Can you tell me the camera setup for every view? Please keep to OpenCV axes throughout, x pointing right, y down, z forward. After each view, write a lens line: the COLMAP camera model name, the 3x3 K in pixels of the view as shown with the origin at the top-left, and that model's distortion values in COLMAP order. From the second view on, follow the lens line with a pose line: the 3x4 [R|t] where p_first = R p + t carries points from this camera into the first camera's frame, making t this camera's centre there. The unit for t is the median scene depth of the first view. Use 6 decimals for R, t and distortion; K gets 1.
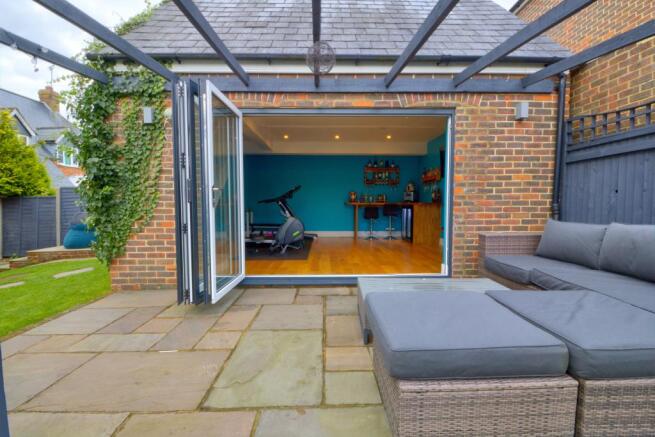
lens RADIAL K [[304.1, 0, 329.9], [0, 304.1, 217.4], [0, 0, 1]] dist [-0.017968, -0.000219]
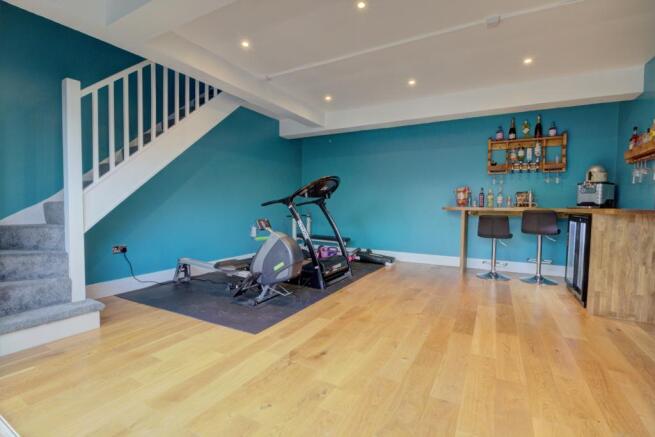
lens RADIAL K [[304.1, 0, 329.9], [0, 304.1, 217.4], [0, 0, 1]] dist [-0.017968, -0.000219]
pose [[0.864682, 0.029248, -0.501467, 0.159035], [-0.030246, 0.999524, 0.006144, -0.026459], [0.501408, 0.009855, 0.865155, 0.438143]]
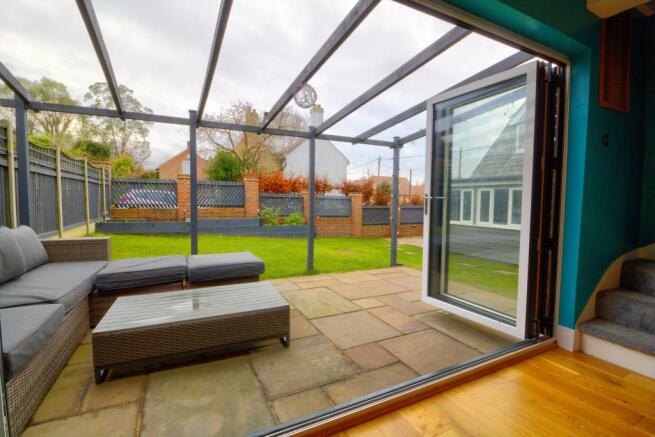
lens RADIAL K [[304.1, 0, 329.9], [0, 304.1, 217.4], [0, 0, 1]] dist [-0.017968, -0.000219]
pose [[-0.901823, 0.014958, -0.431848, 0.124284], [-0.033898, 0.993872, 0.105215, -0.042900], [0.430775, 0.109524, -0.895789, 0.639037]]
